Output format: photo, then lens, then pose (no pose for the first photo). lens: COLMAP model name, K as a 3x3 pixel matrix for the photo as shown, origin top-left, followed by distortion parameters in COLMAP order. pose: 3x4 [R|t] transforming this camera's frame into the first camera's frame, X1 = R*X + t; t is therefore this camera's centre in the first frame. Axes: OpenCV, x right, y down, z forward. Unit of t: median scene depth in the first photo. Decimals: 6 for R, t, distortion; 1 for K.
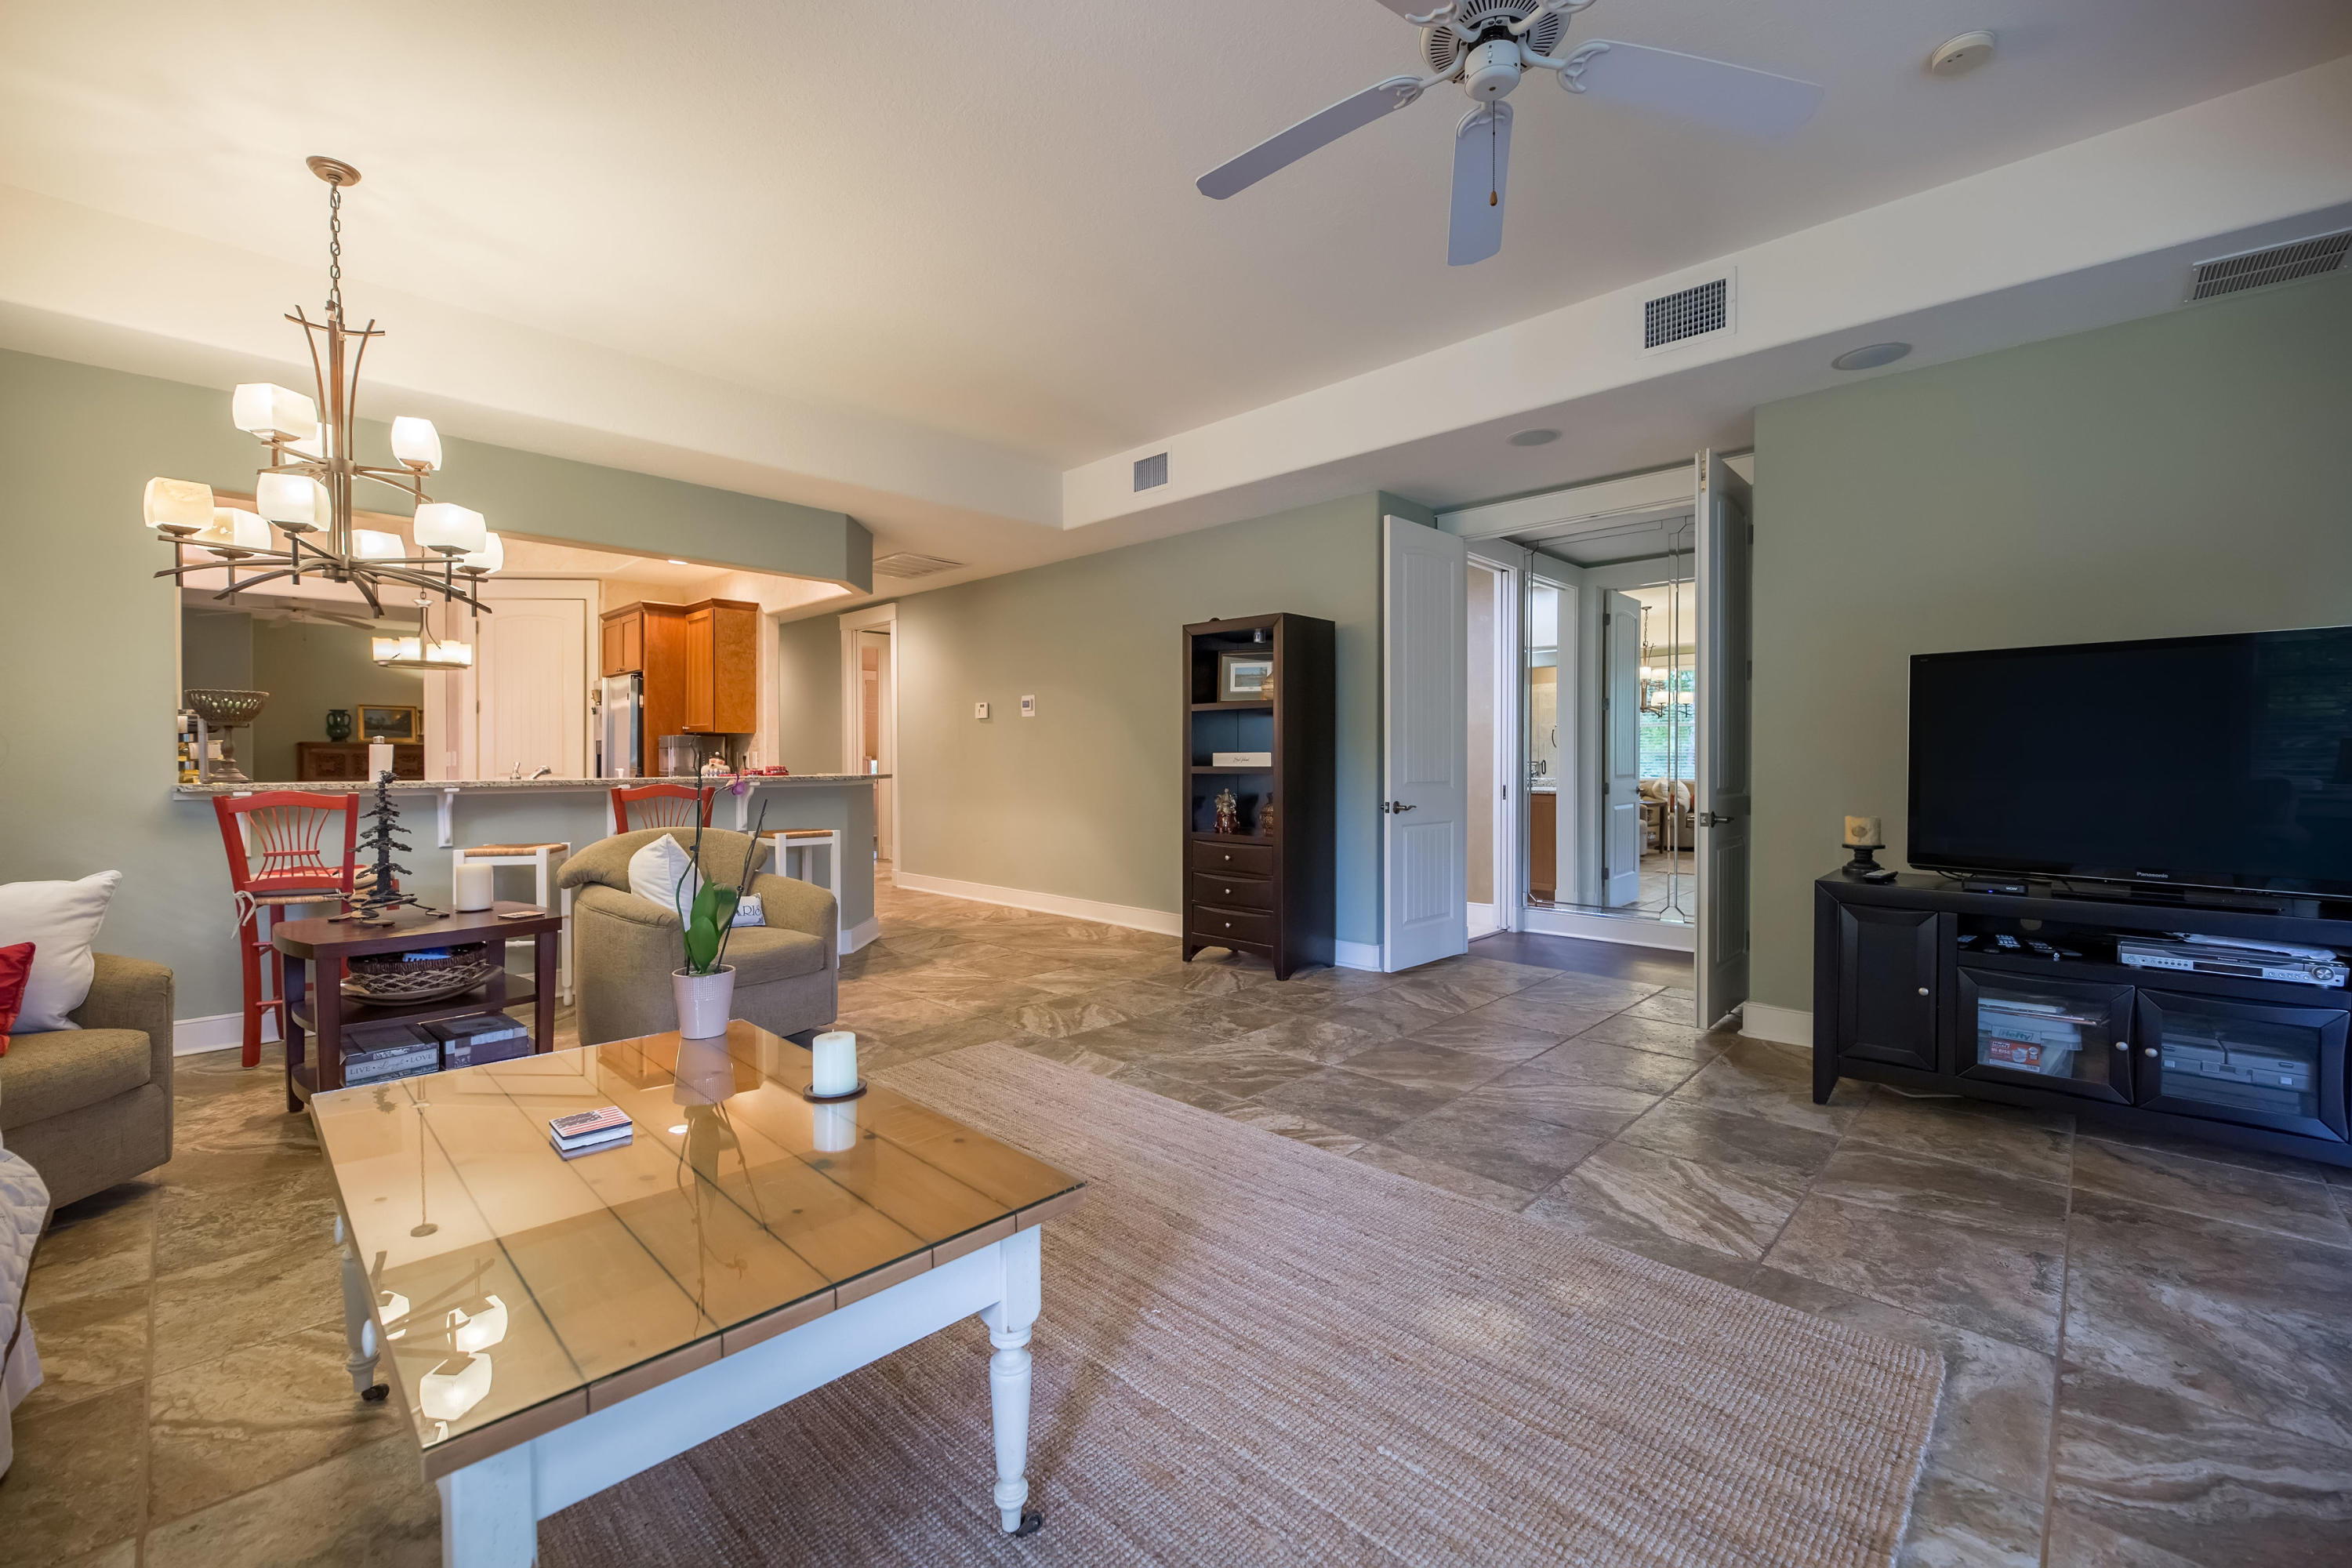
lens RADIAL K [[968.0, 0, 1177.5], [0, 968.0, 768.9], [0, 0, 1]] dist [-0.008043, -0.000883]
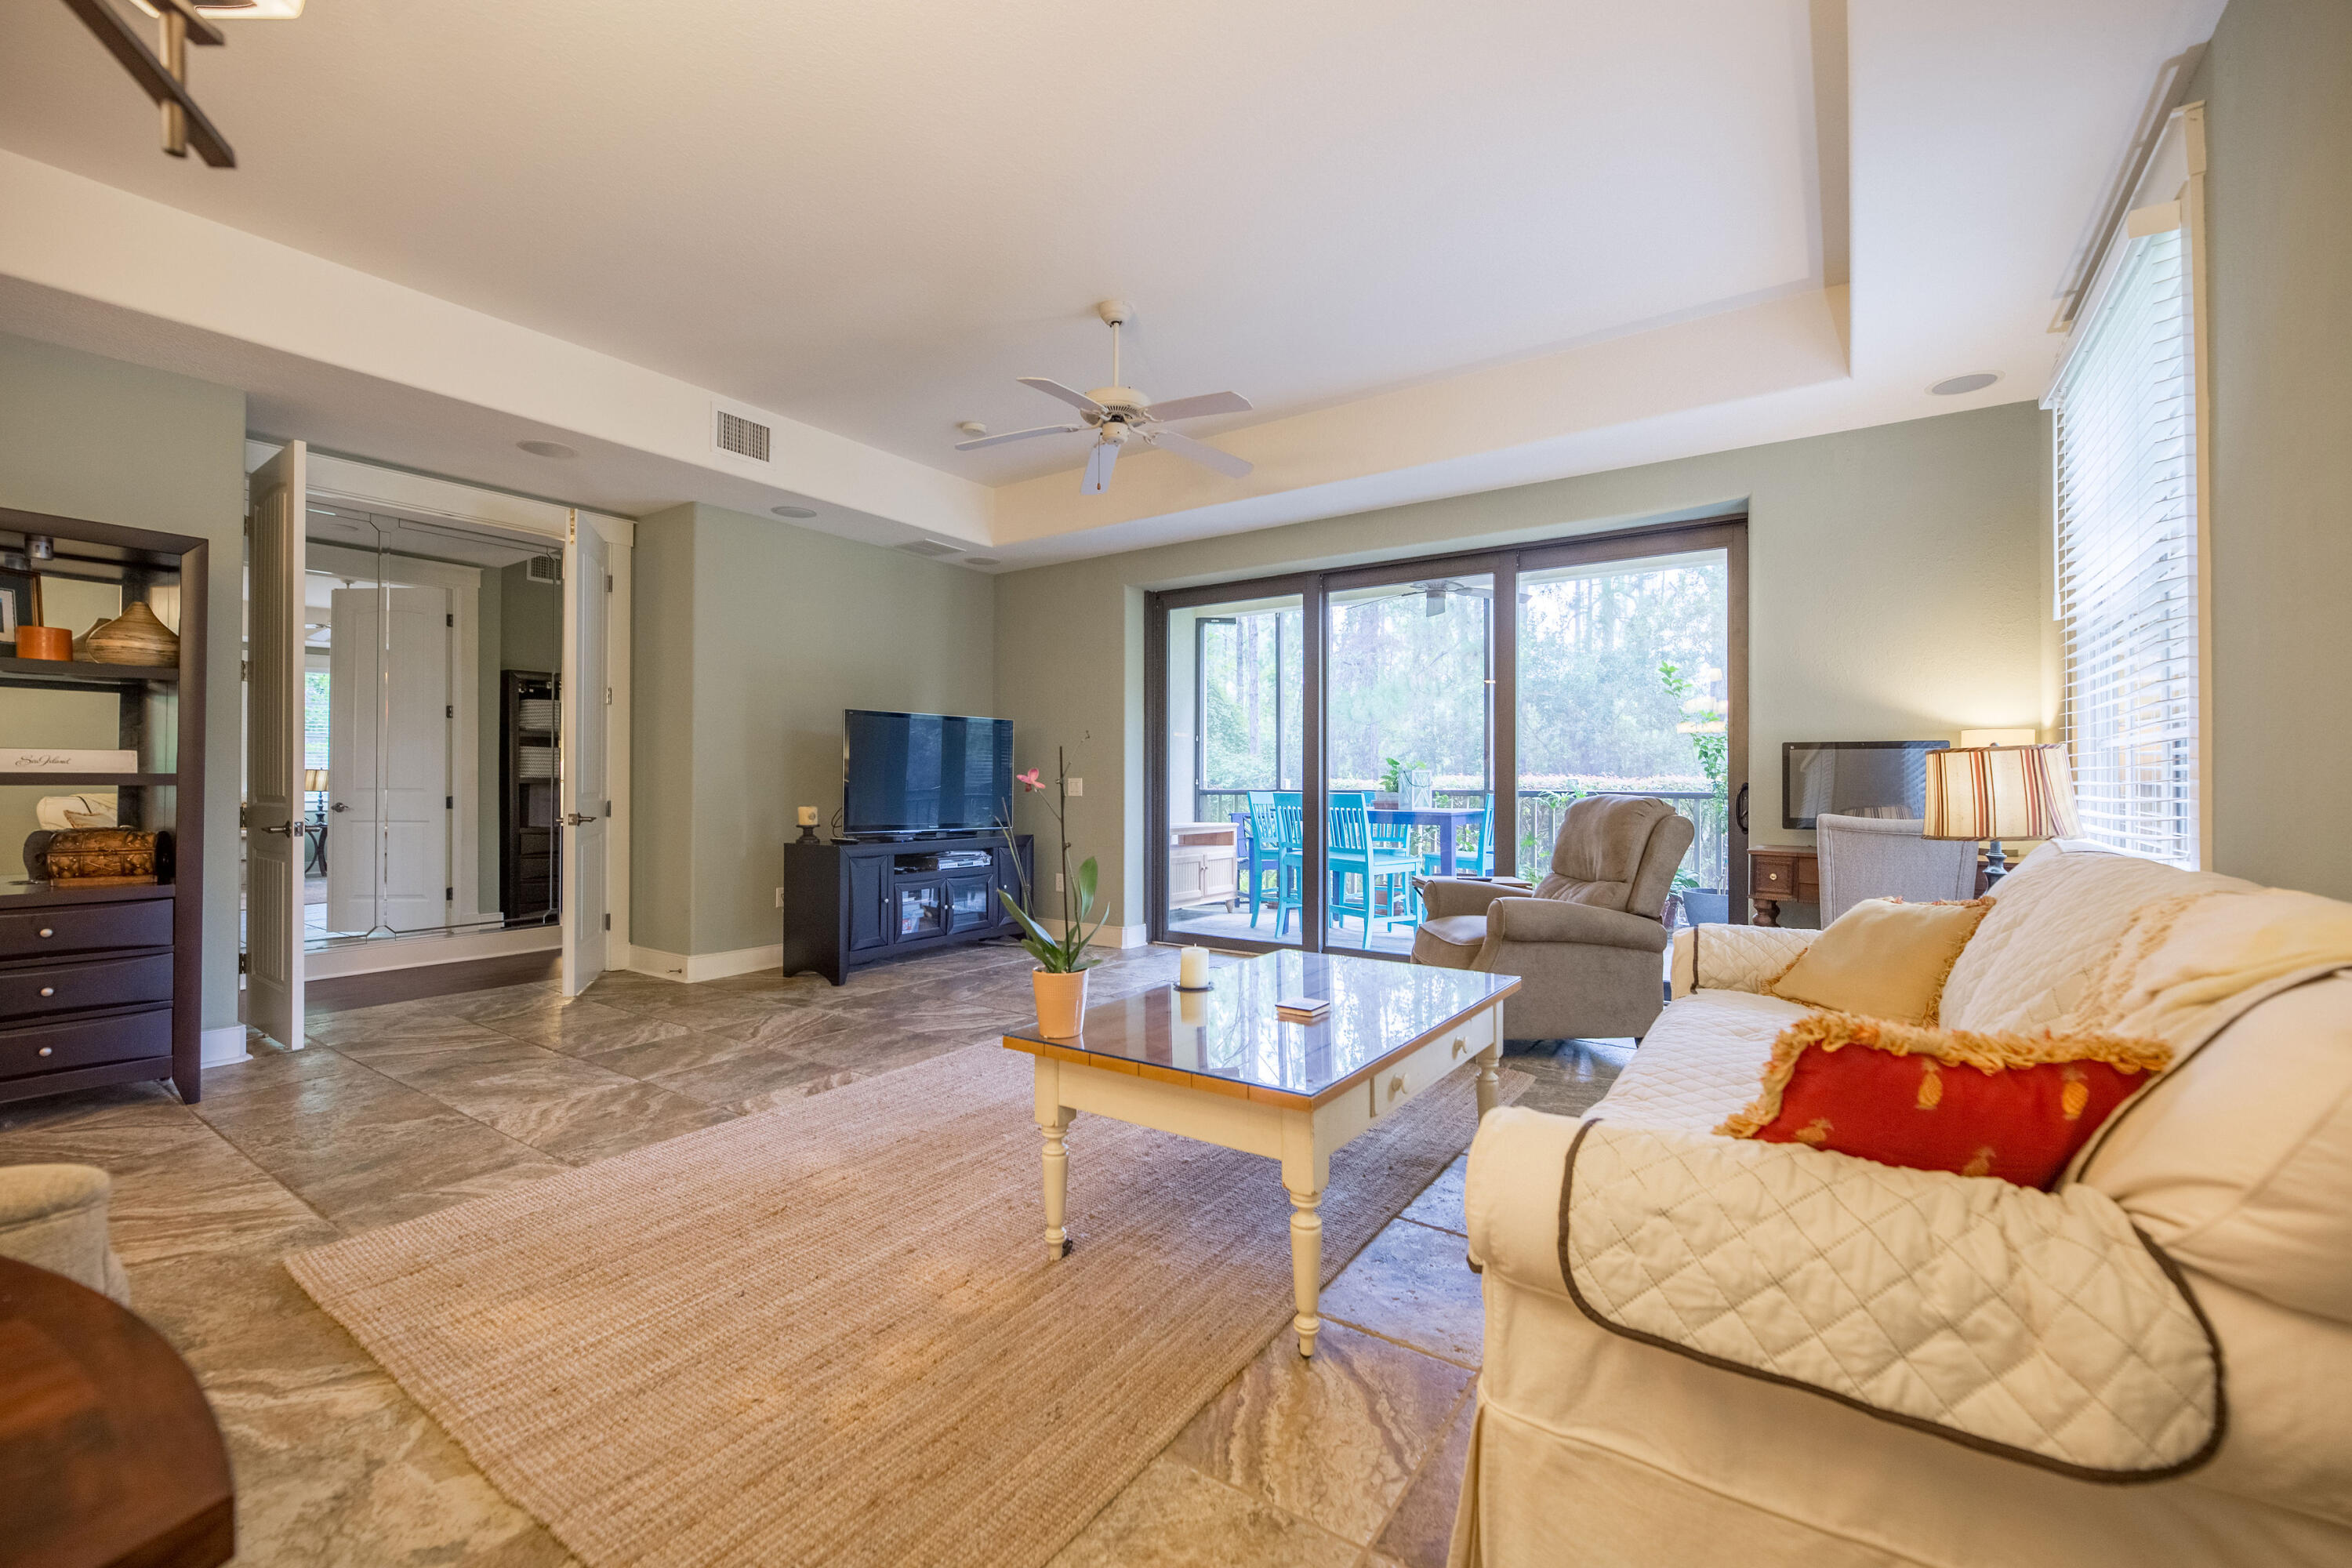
lens RADIAL K [[968.0, 0, 1177.3], [0, 968.0, 778.4], [0, 0, 1]] dist [-0.008043, -0.000883]
pose [[-0.156950, 0.001171, 0.987606, -0.915347], [0.012218, 0.999925, 0.000756, 0.008747], [-0.987531, 0.012186, -0.156953, 0.635940]]
